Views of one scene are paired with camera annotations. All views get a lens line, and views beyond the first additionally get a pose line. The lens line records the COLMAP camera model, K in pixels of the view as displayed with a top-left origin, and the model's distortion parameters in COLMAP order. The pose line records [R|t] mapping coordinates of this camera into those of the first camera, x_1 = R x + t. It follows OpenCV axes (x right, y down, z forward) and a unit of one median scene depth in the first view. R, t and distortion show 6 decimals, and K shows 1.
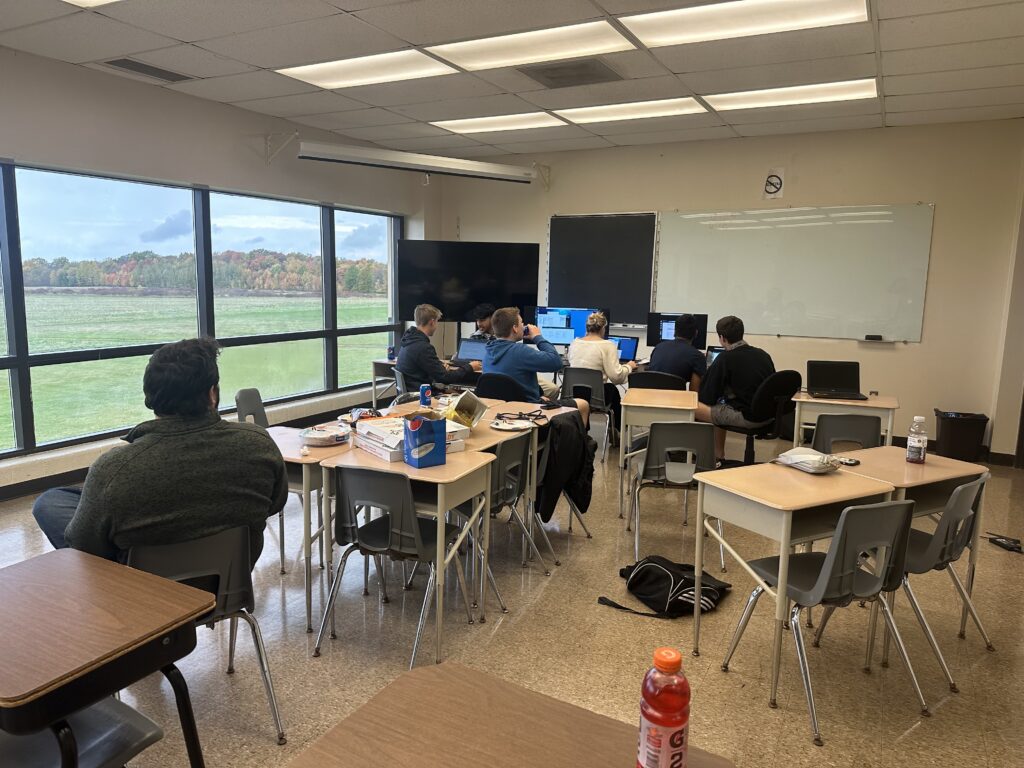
lens RADIAL K [[729.0, 0, 512.0], [0, 729.0, 384.0], [0, 0, 1]] dist [0.104513, -0.151865]
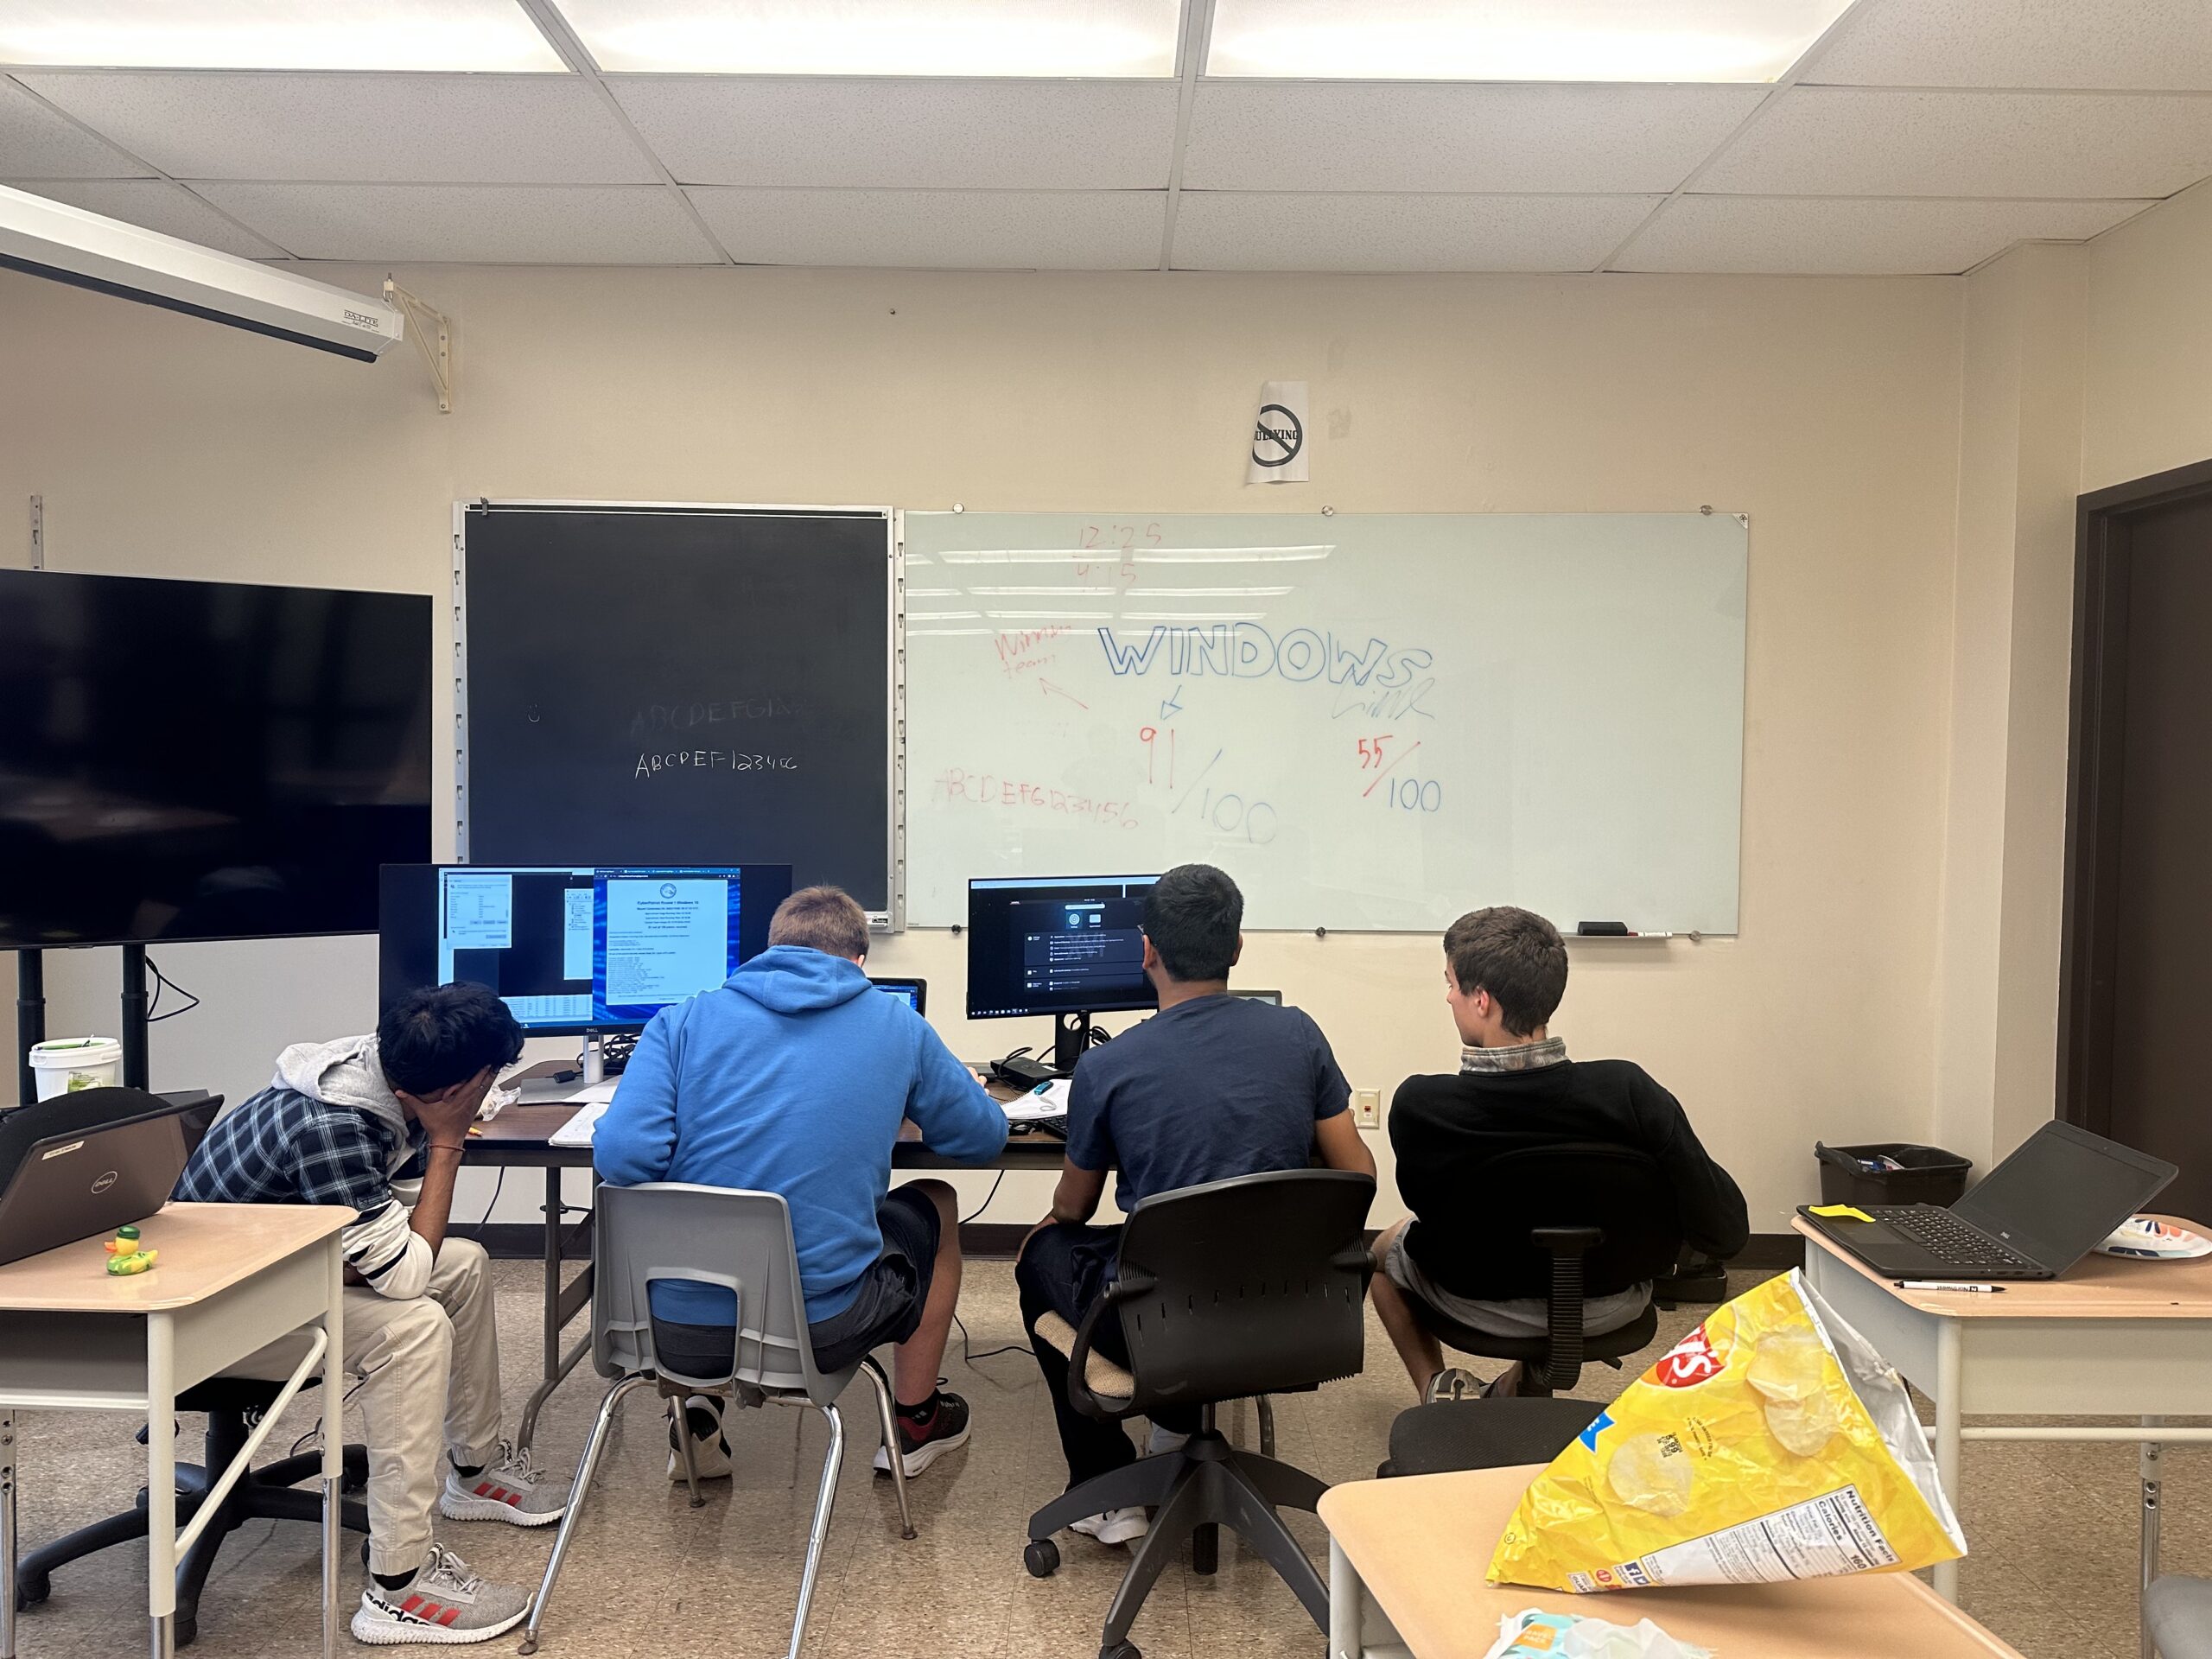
lens RADIAL K [[1565.1, 0, 1092.3], [0, 1565.1, 827.6], [0, 0, 1]] dist [0.087228, -0.000329]
pose [[0.885245, -0.033314, 0.463931, -0.016545], [0.072231, 0.995178, -0.066363, -0.066340], [-0.459483, 0.092258, 0.883382, 0.437477]]
